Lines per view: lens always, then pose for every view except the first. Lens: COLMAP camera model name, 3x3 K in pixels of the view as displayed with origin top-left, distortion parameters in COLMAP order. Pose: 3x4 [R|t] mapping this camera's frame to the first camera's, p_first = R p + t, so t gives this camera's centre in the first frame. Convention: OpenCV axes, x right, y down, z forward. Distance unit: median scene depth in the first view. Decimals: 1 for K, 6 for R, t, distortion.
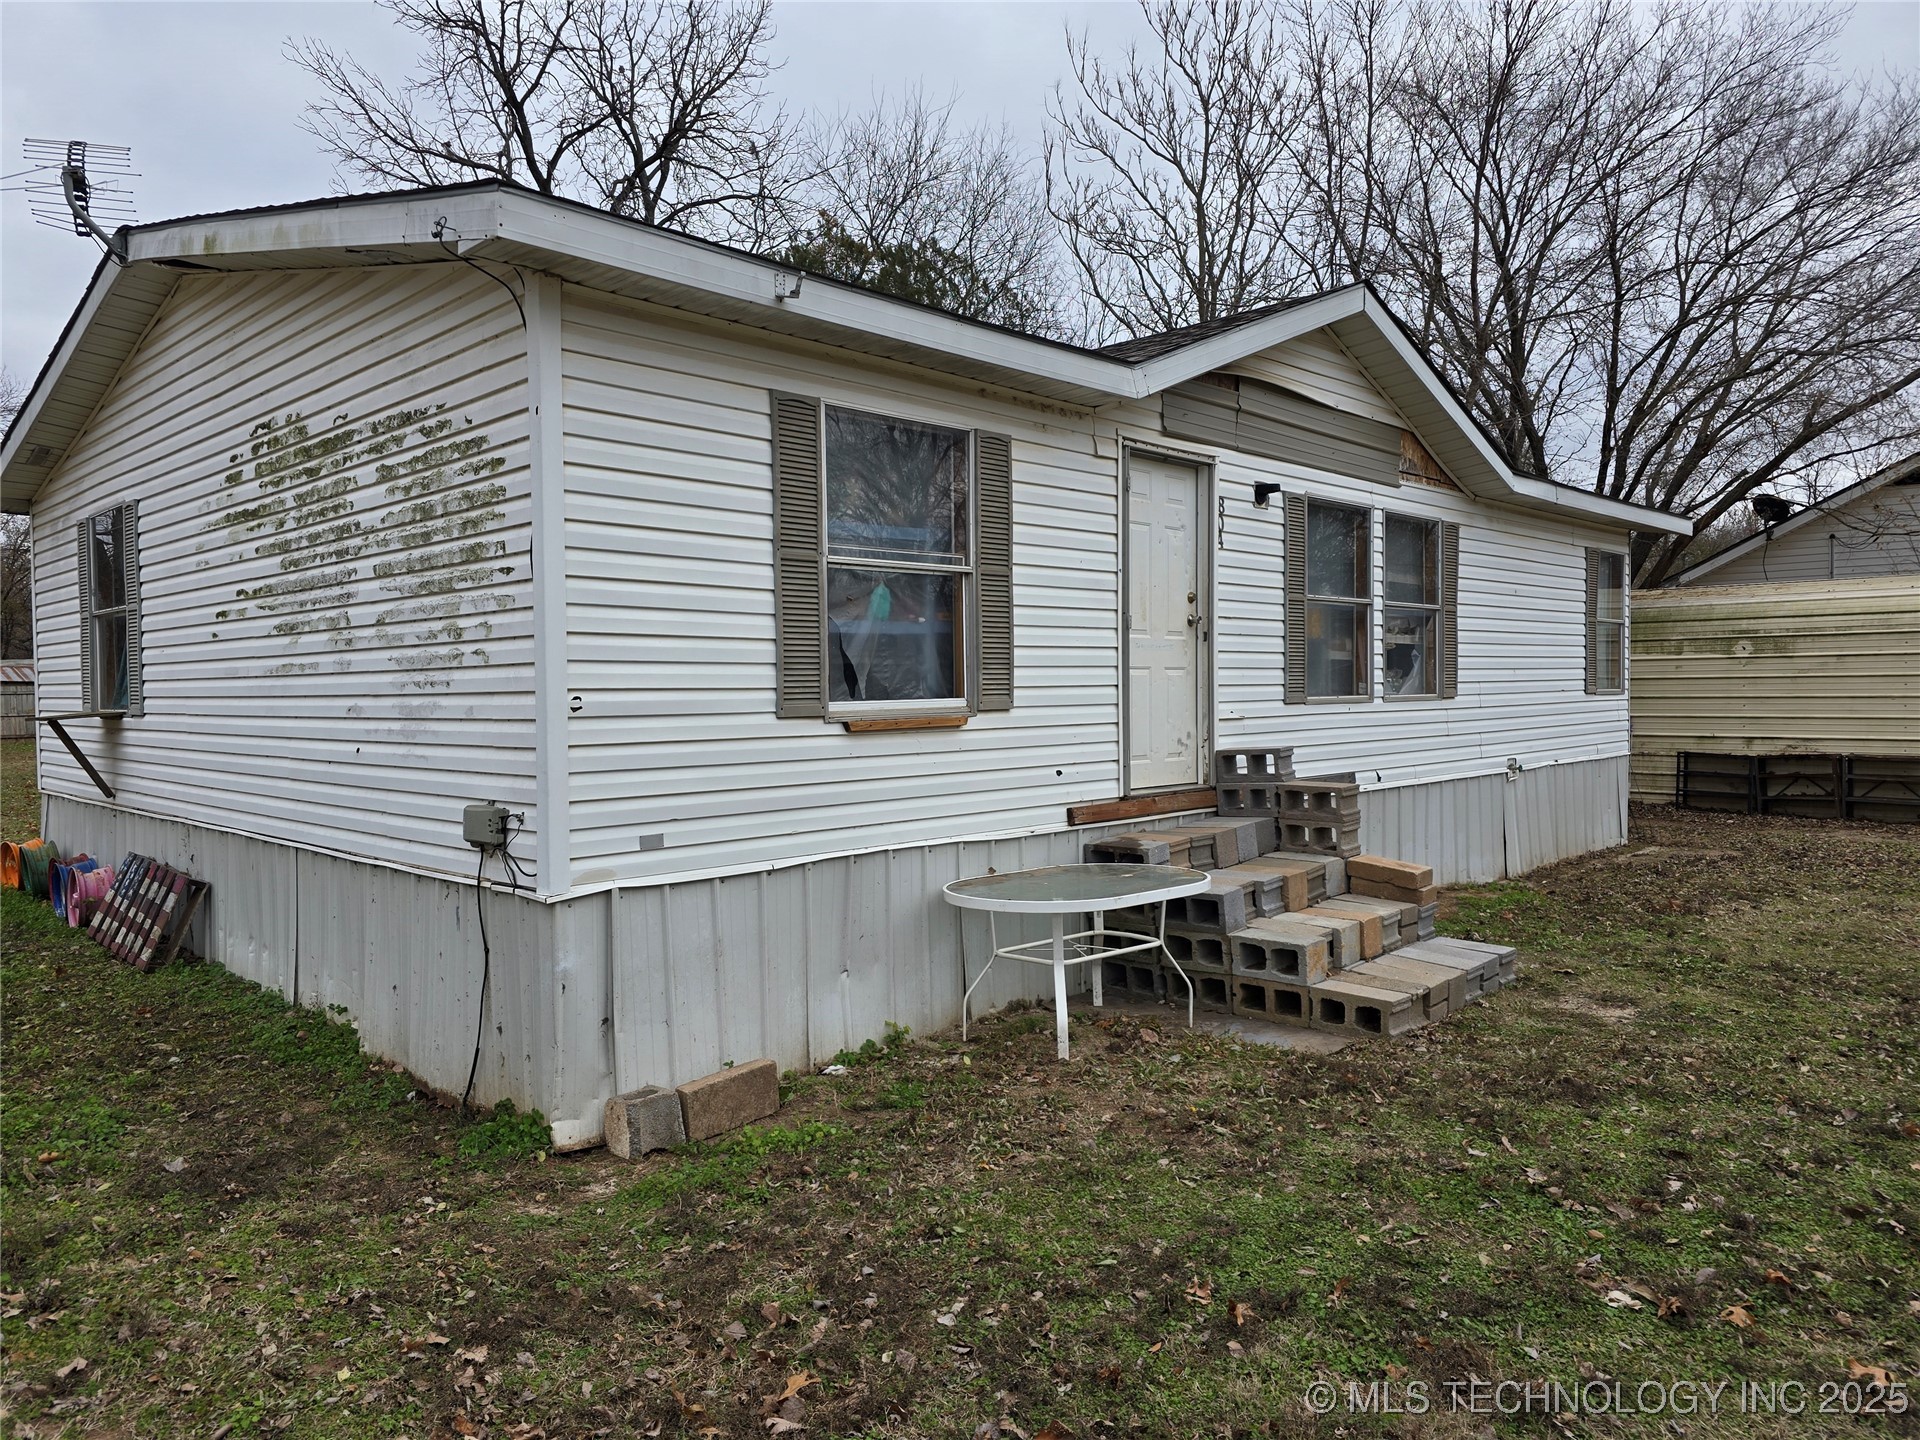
lens RADIAL K [[1298.7, 0, 961.1], [0, 1298.7, 716.4], [0, 0, 1]] dist [0.022775, -0.006721]
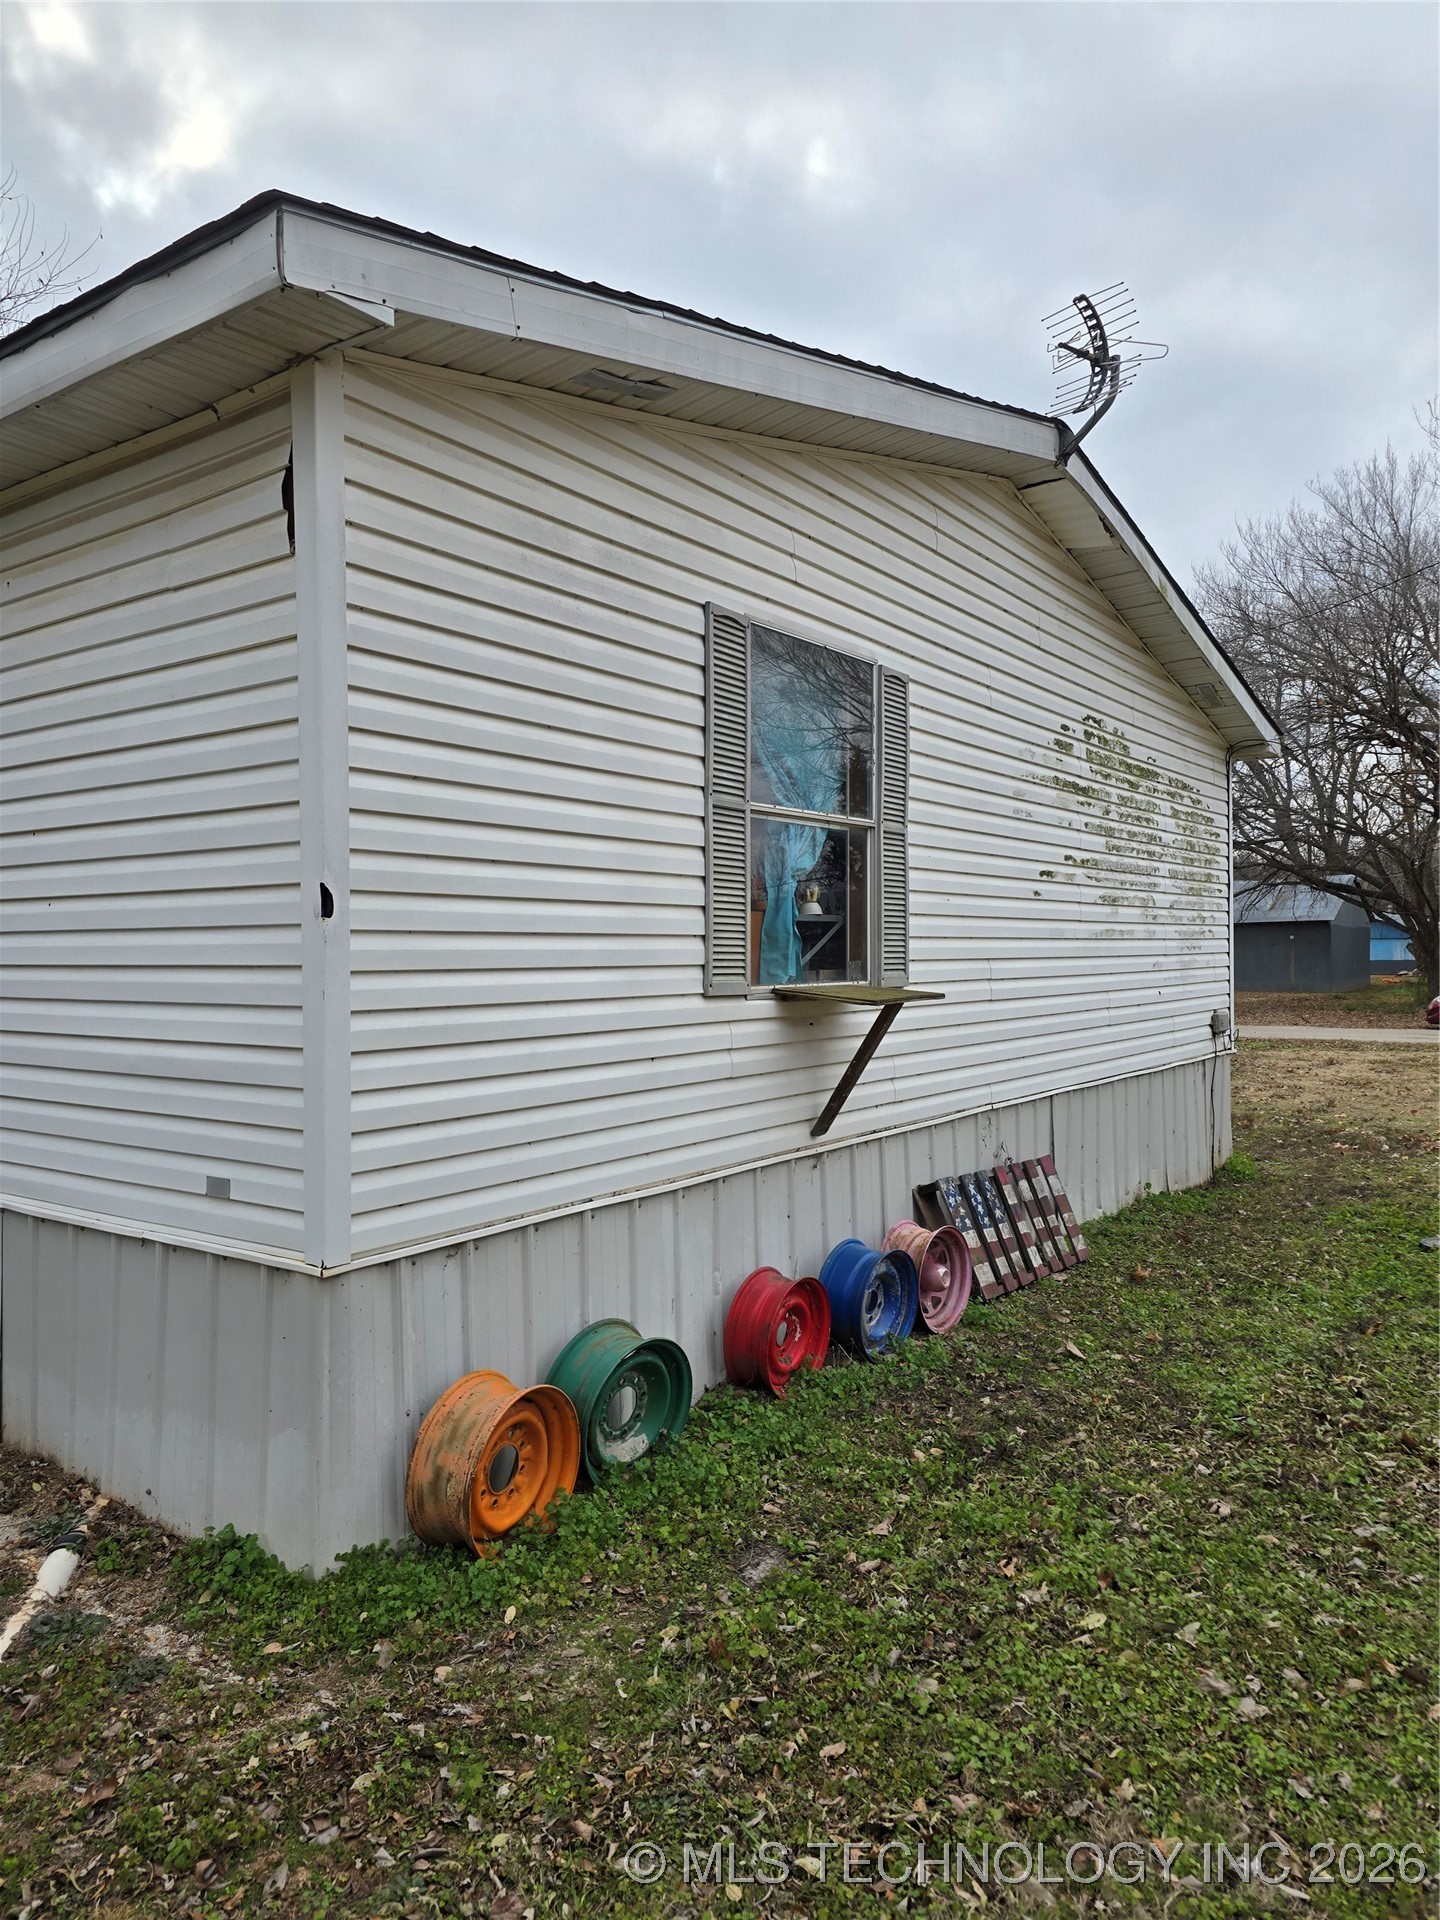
lens RADIAL K [[1298.7, 0, 721.7], [0, 1298.7, 960.3], [0, 0, 1]] dist [0.022775, -0.006721]
pose [[-0.144623, 0.004405, 0.989477, -1.656019], [0.032443, 0.999474, 0.000292, -0.023741], [-0.988955, 0.032144, -0.144690, 1.534569]]
